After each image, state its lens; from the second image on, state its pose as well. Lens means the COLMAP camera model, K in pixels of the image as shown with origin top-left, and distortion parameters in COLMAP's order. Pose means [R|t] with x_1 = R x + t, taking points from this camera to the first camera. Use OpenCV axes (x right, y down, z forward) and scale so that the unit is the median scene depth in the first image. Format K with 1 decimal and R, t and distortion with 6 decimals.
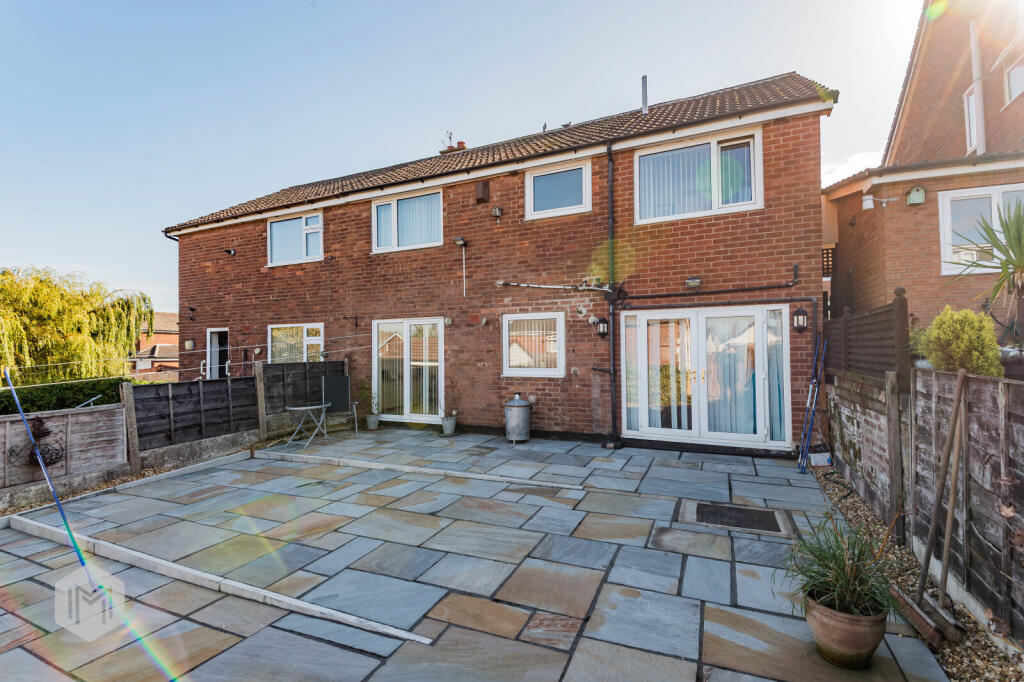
lens RADIAL K [[460.6, 0, 512.0], [0, 460.6, 341.0], [0, 0, 1]] dist [0.001643, -0.019145]
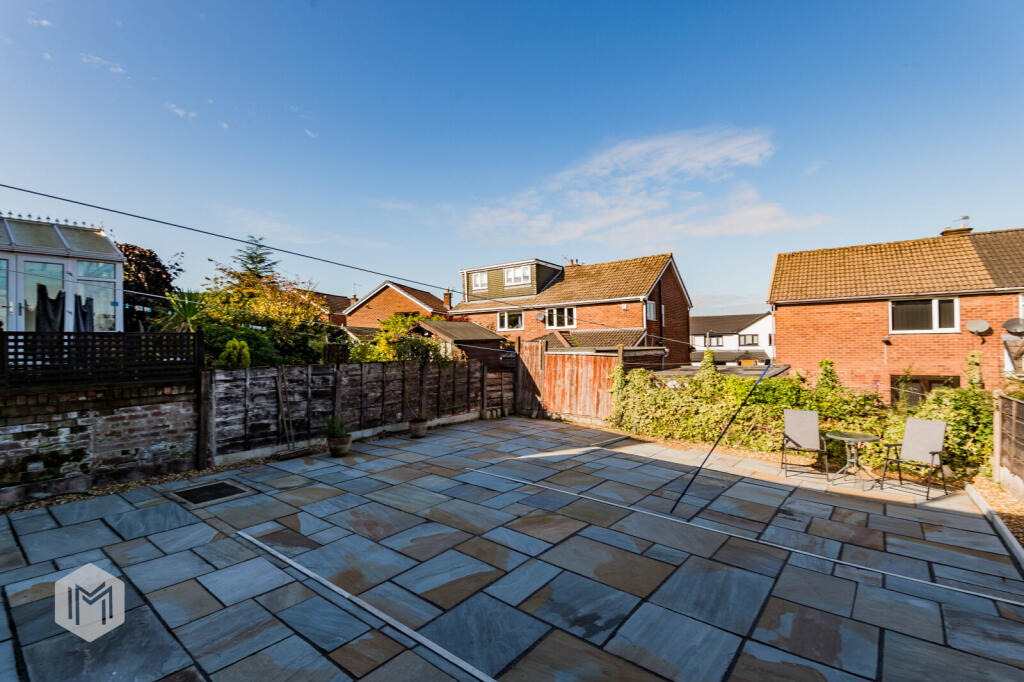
lens RADIAL K [[460.6, 0, 512.0], [0, 460.6, 341.0], [0, 0, 1]] dist [0.001643, -0.019145]
pose [[-0.969905, 0.027649, 0.241909, -0.595870], [0.022269, 0.999441, -0.024948, 0.017065], [-0.242463, -0.018810, -0.969978, 1.924811]]
